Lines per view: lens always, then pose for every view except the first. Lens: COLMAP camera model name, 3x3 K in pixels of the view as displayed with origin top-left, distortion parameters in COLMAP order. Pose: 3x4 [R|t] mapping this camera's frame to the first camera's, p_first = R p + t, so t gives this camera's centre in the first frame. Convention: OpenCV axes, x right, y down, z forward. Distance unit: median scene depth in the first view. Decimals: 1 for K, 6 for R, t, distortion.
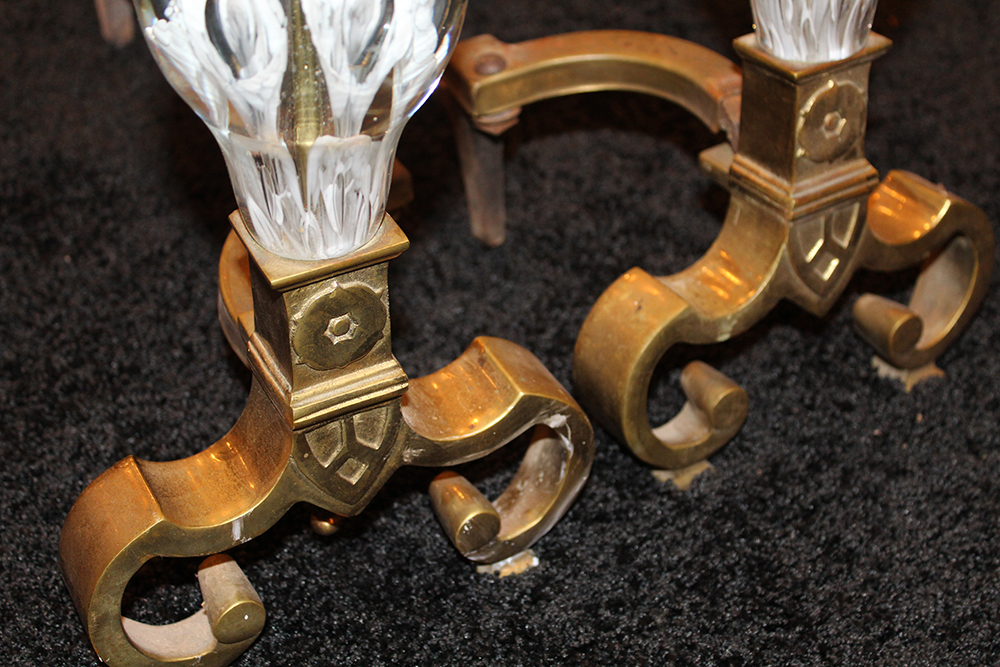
lens RADIAL K [[1589.4, 0, 499.8], [0, 1589.4, 332.7], [0, 0, 1]] dist [0.031008, 0.000000]
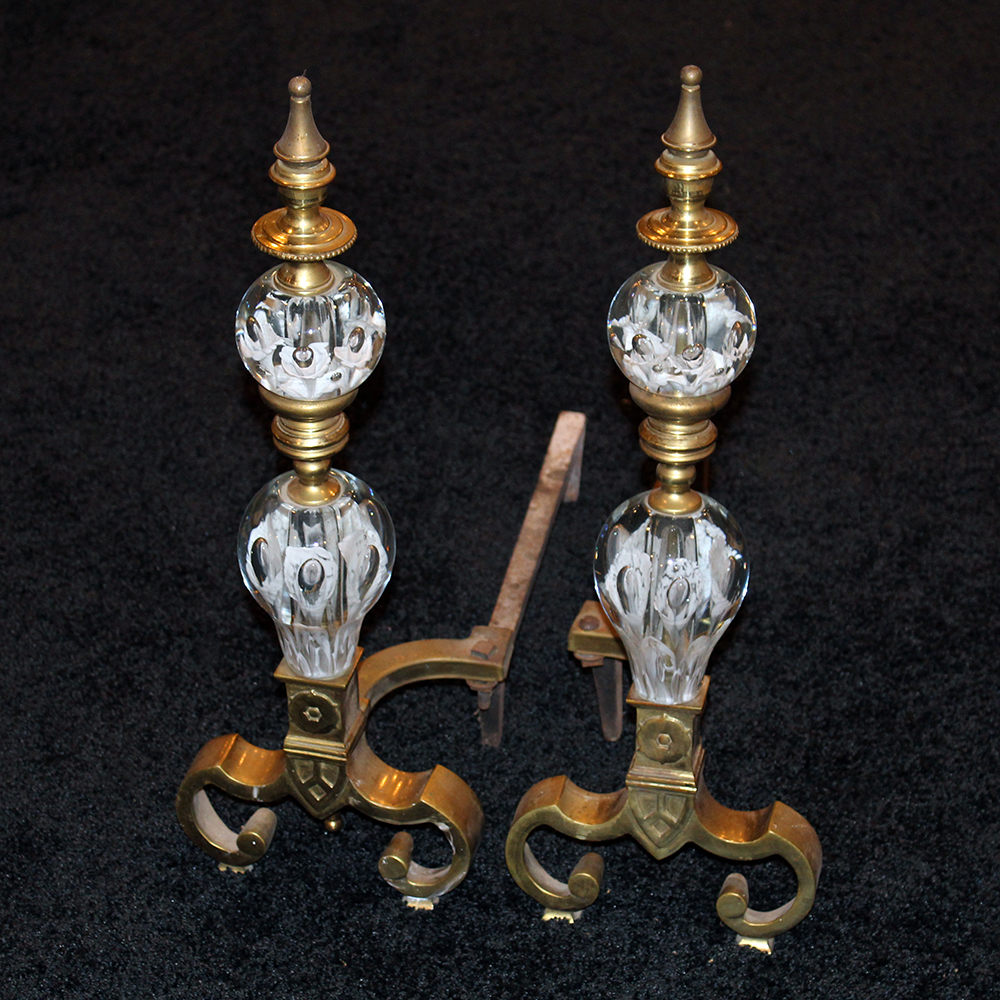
lens RADIAL K [[3028.0, 0, 498.1], [0, 3028.0, 458.1], [0, 0, 1]] dist [-0.121454, 0.000000]
pose [[0.725918, 0.363453, -0.583904, 1.852627], [-0.416571, 0.907876, 0.047223, -0.487937], [0.547276, 0.208958, 0.810448, -1.699409]]
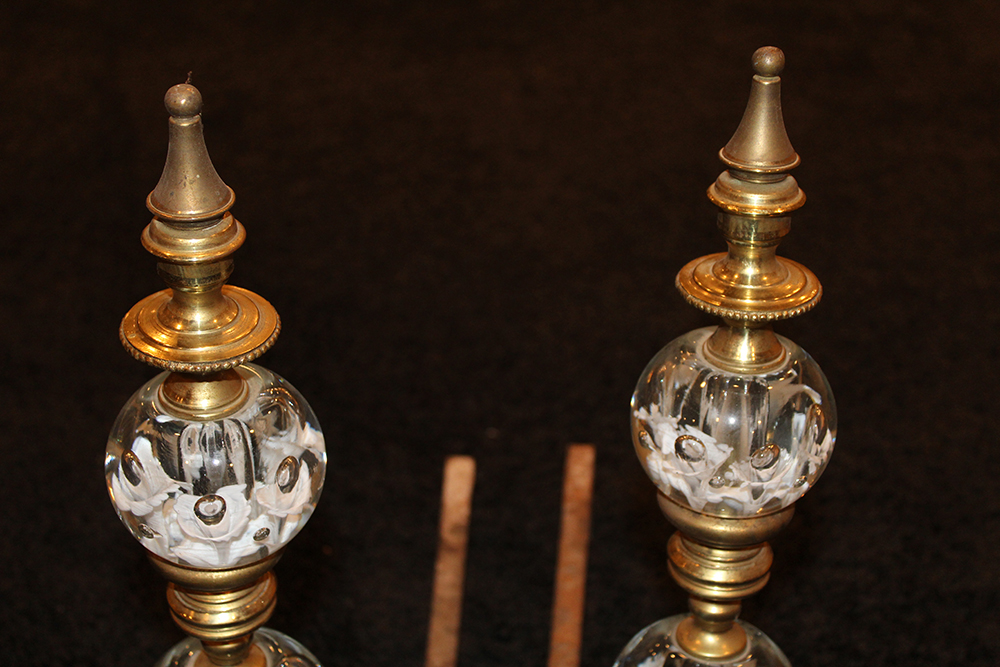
lens RADIAL K [[1506.0, 0, 497.9], [0, 1506.0, 316.5], [0, 0, 1]] dist [-0.029064, 0.000000]
pose [[0.830427, 0.295580, -0.472253, 0.531198], [-0.356716, 0.933215, -0.043169, -0.502245], [0.427954, 0.204309, 0.880405, -0.235055]]
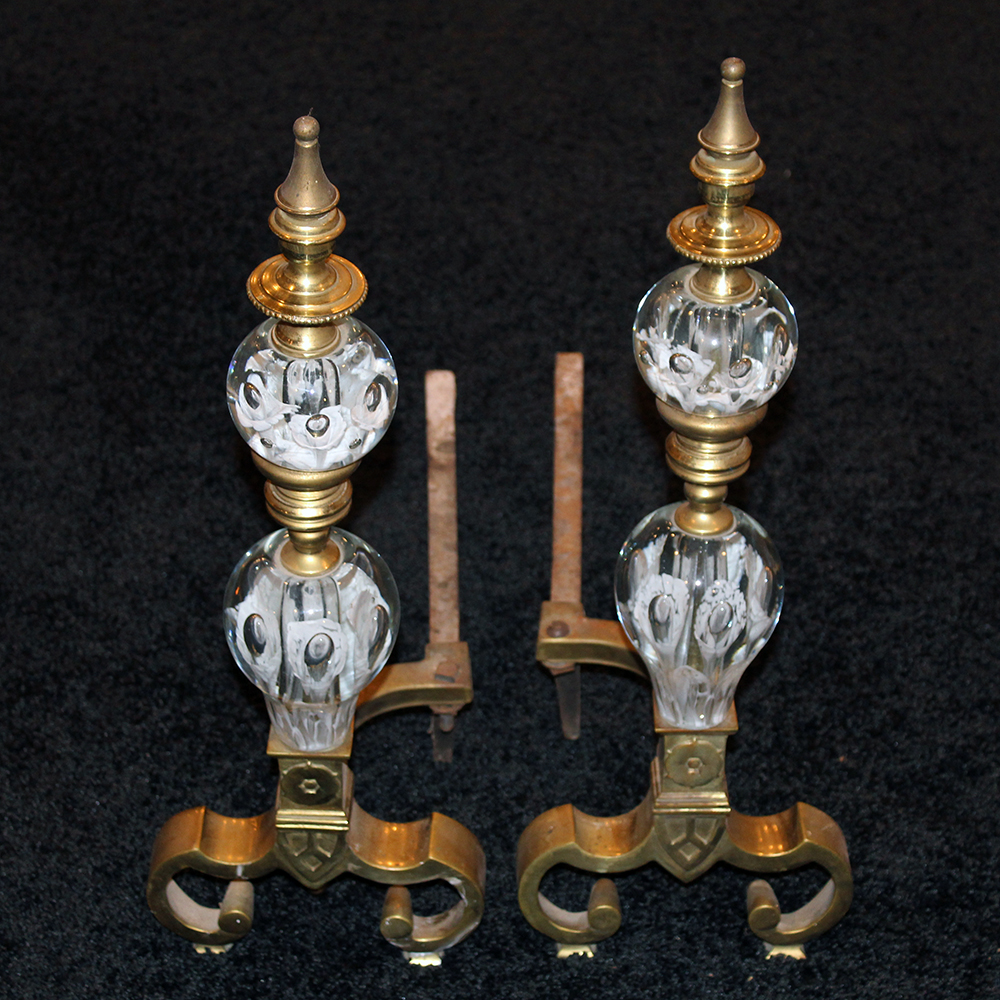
lens RADIAL K [[2884.8, 0, 504.4], [0, 2884.8, 498.7], [0, 0, 1]] dist [-0.087076, 0.000000]
pose [[0.866810, 0.326217, -0.377124, 1.042542], [-0.322653, 0.943573, 0.074593, -0.536780], [0.380178, 0.057022, 0.923154, -1.651612]]
